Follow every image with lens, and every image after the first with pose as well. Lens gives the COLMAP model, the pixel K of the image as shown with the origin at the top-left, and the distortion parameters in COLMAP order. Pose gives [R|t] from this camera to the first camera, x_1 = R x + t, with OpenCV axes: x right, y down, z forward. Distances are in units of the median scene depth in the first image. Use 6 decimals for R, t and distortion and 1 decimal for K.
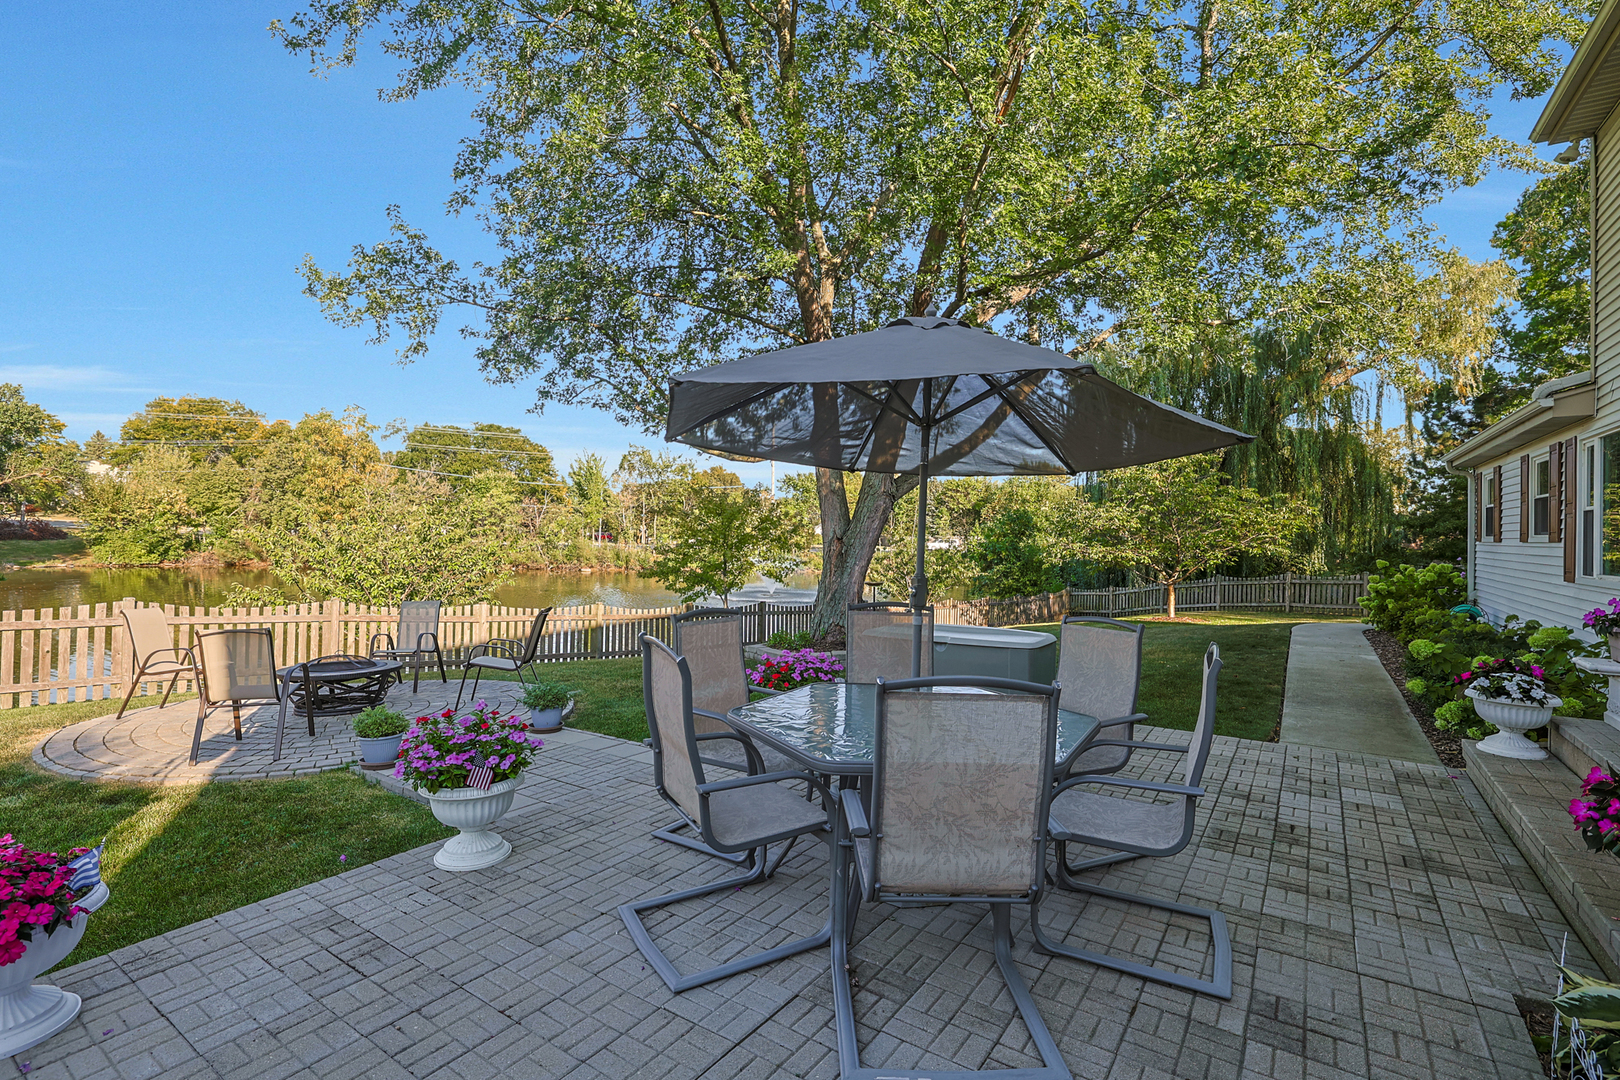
lens RADIAL K [[743.8, 0, 821.0], [0, 743.8, 530.2], [0, 0, 1]] dist [-0.038206, 0.014530]
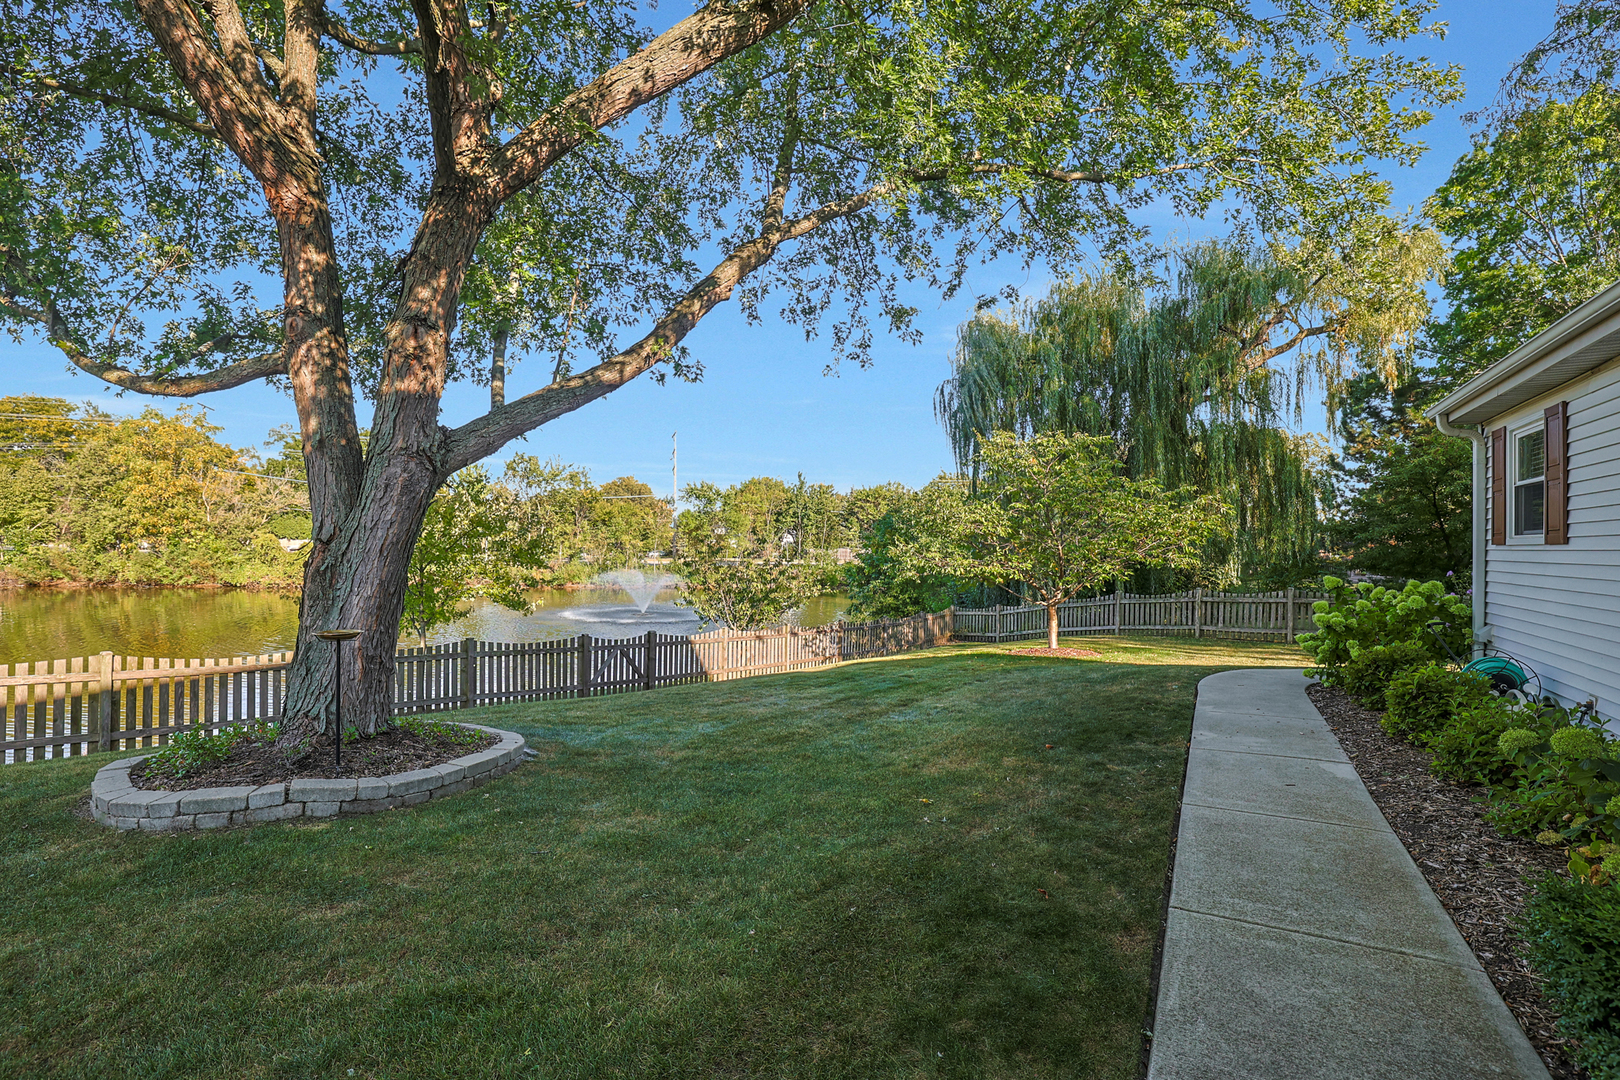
lens RADIAL K [[743.8, 0, 815.9], [0, 743.8, 547.6], [0, 0, 1]] dist [-0.038206, 0.014530]
pose [[0.996601, -0.004405, 0.082257, 0.121173], [0.003964, 0.999977, 0.005519, 0.005329], [-0.082280, -0.005174, 0.996596, 0.182816]]
